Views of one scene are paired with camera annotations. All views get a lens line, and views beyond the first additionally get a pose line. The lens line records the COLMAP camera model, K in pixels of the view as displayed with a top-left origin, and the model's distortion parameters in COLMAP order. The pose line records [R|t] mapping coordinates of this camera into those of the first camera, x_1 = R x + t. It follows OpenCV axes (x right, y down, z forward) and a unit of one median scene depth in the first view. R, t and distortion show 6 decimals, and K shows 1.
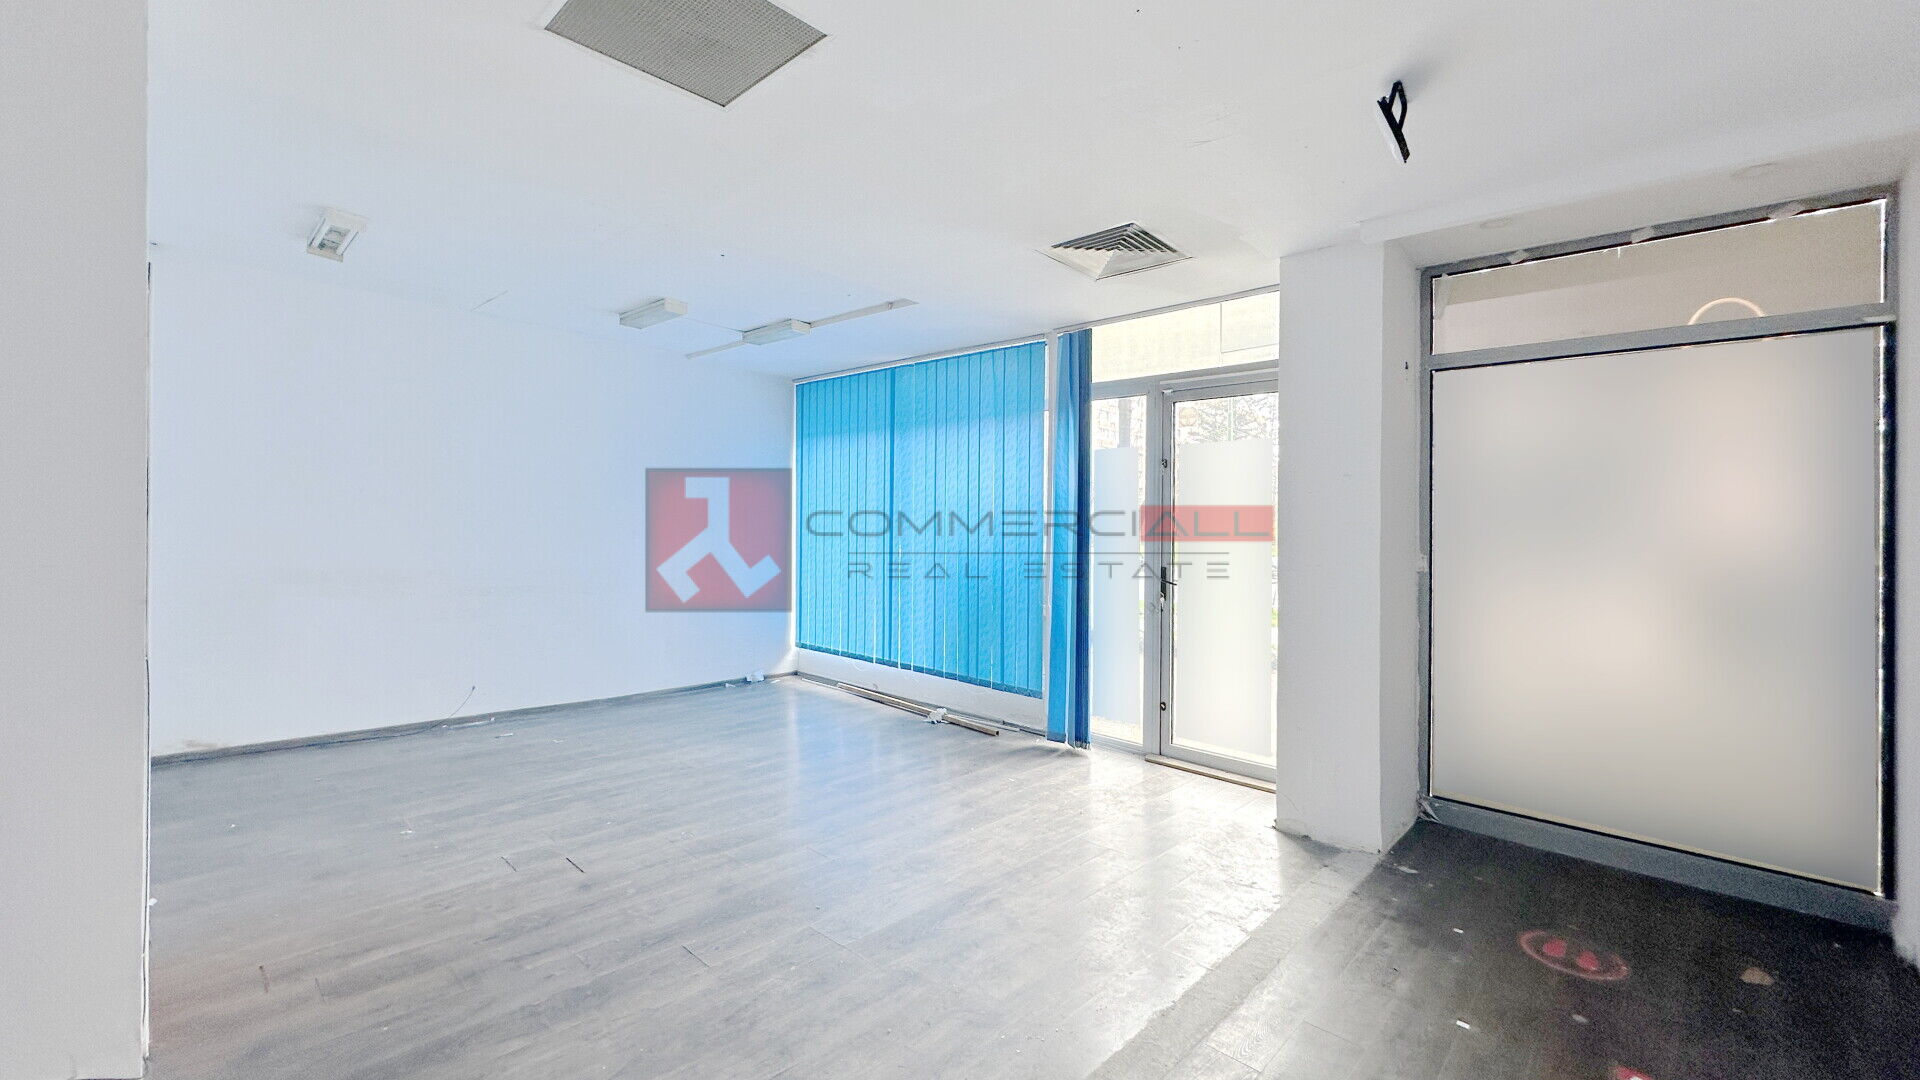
lens RADIAL K [[766.9, 0, 957.8], [0, 766.9, 539.3], [0, 0, 1]] dist [0.000556, -0.000170]
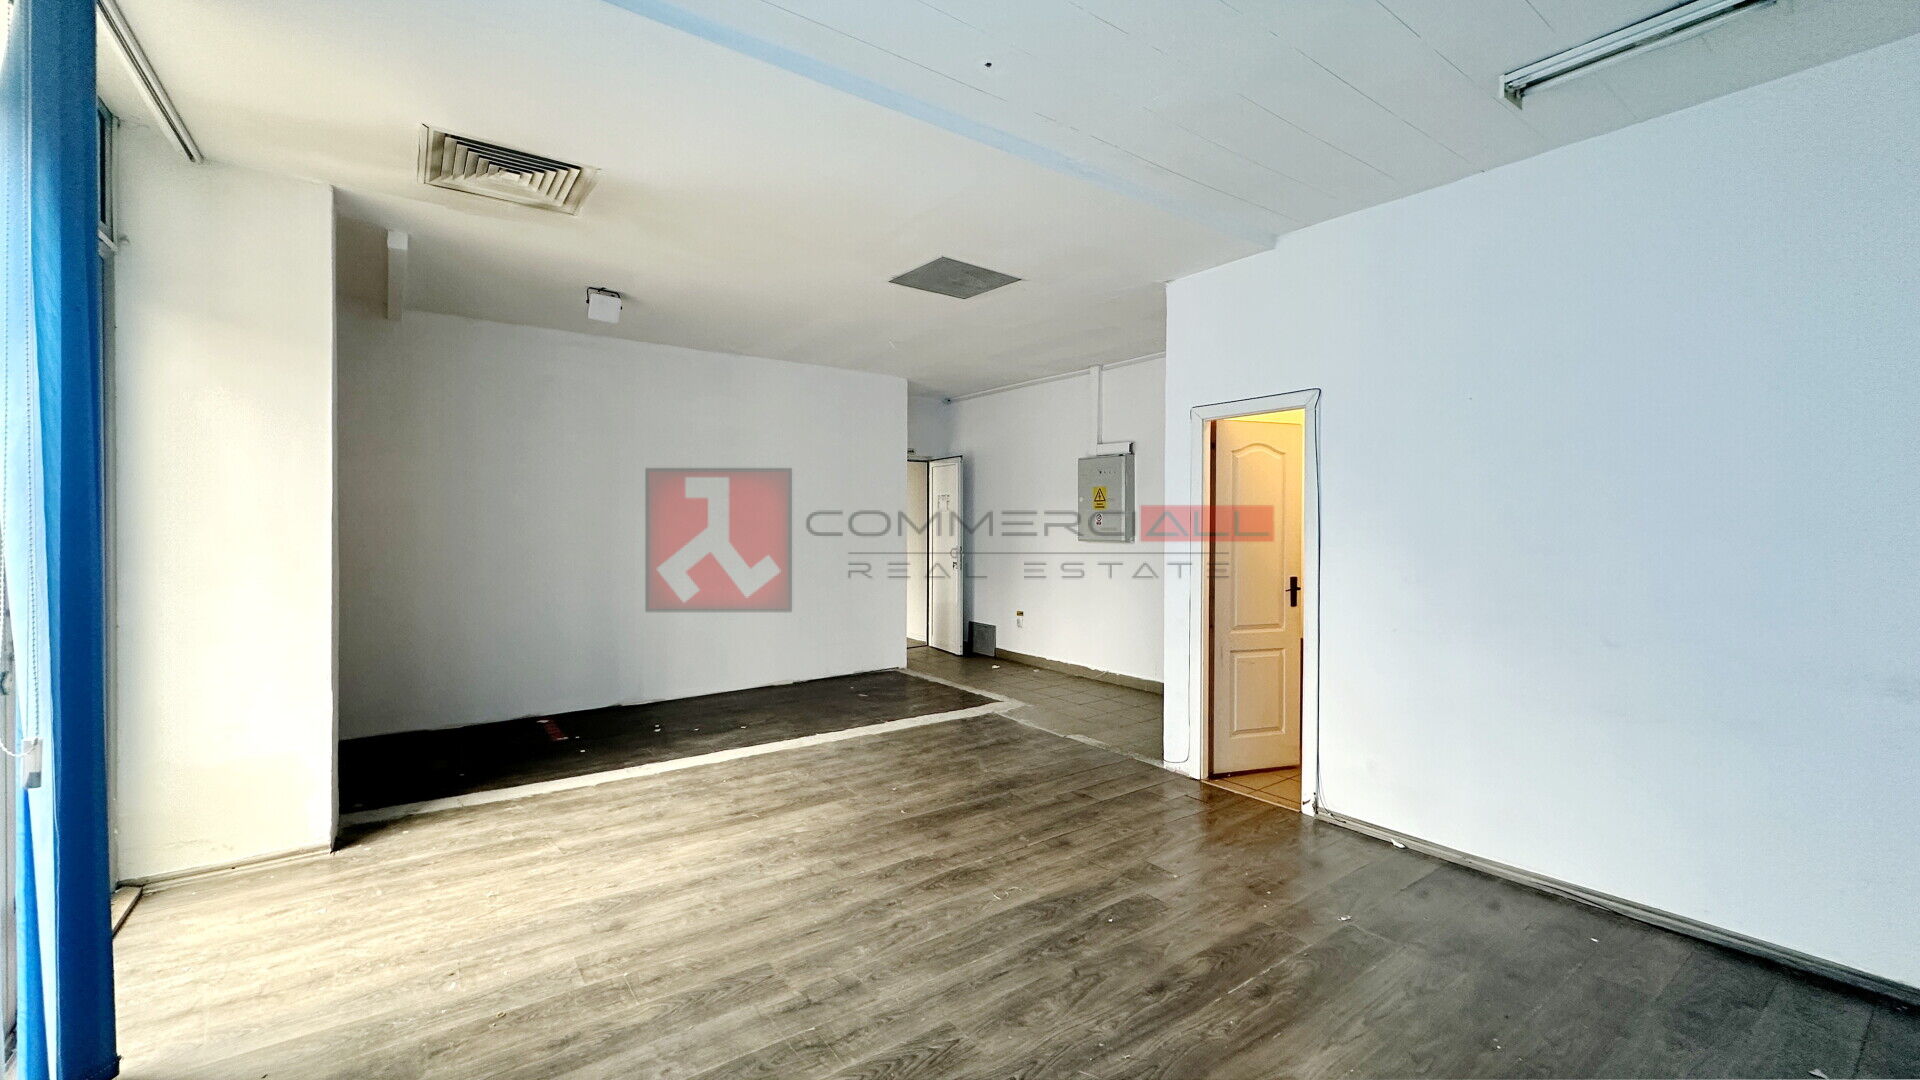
lens RADIAL K [[762.2, 0, 964.7], [0, 762.2, 526.4], [0, 0, 1]] dist [0.001802, -0.000028]
pose [[-0.983770, -0.034282, 0.176130, -0.396885], [-0.031614, 0.999339, 0.017937, -0.023779], [-0.176629, 0.012078, -0.984203, 1.616692]]
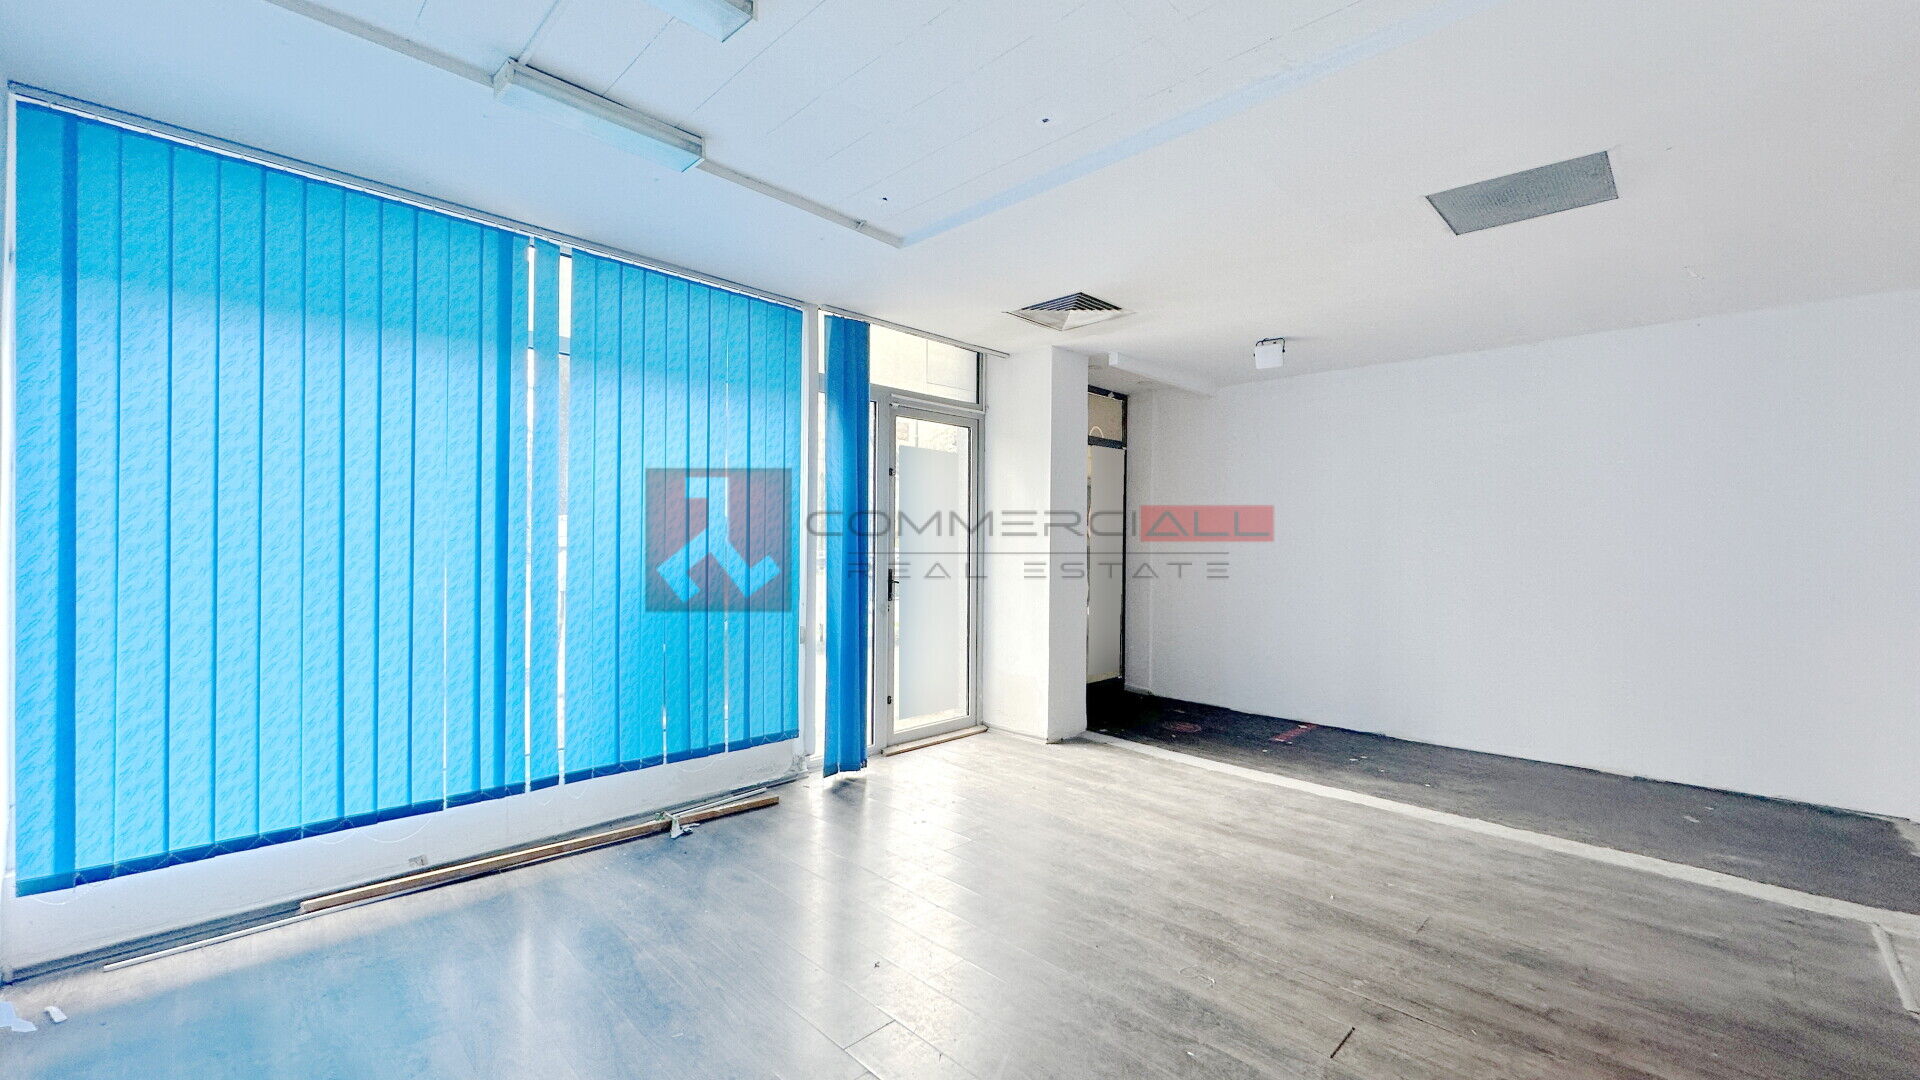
lens RADIAL K [[766.9, 0, 957.8], [0, 766.9, 539.3], [0, 0, 1]] dist [0.000556, -0.000170]
pose [[0.023441, -0.026775, 0.999367, -0.958467], [-0.000850, 0.999640, 0.026803, -0.041245], [-0.999725, -0.001478, 0.023410, 1.072945]]
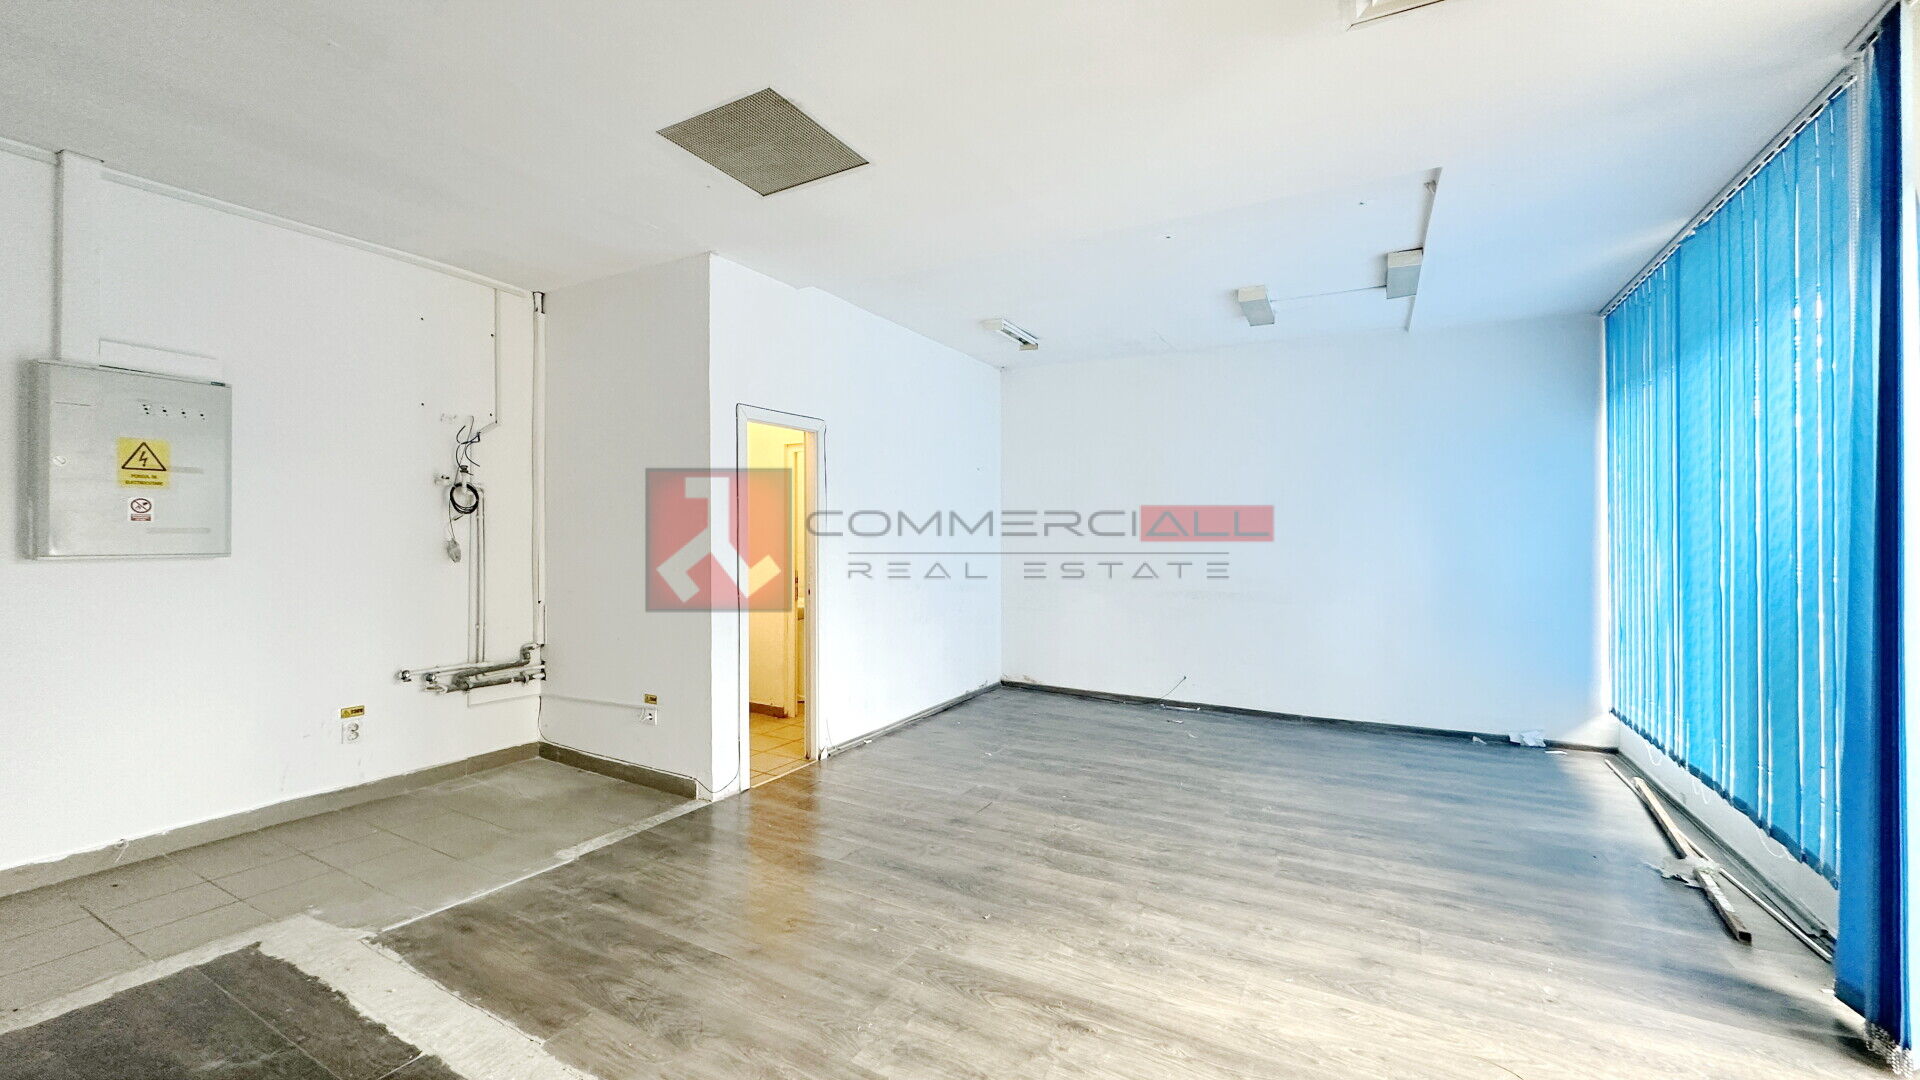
lens RADIAL K [[762.2, 0, 964.7], [0, 762.2, 526.4], [0, 0, 1]] dist [0.001802, -0.000028]
pose [[0.249790, -0.037586, -0.967570, 0.547655], [-0.010460, 0.999083, -0.041511, 0.023391], [0.968244, 0.020490, 0.249167, 0.529858]]
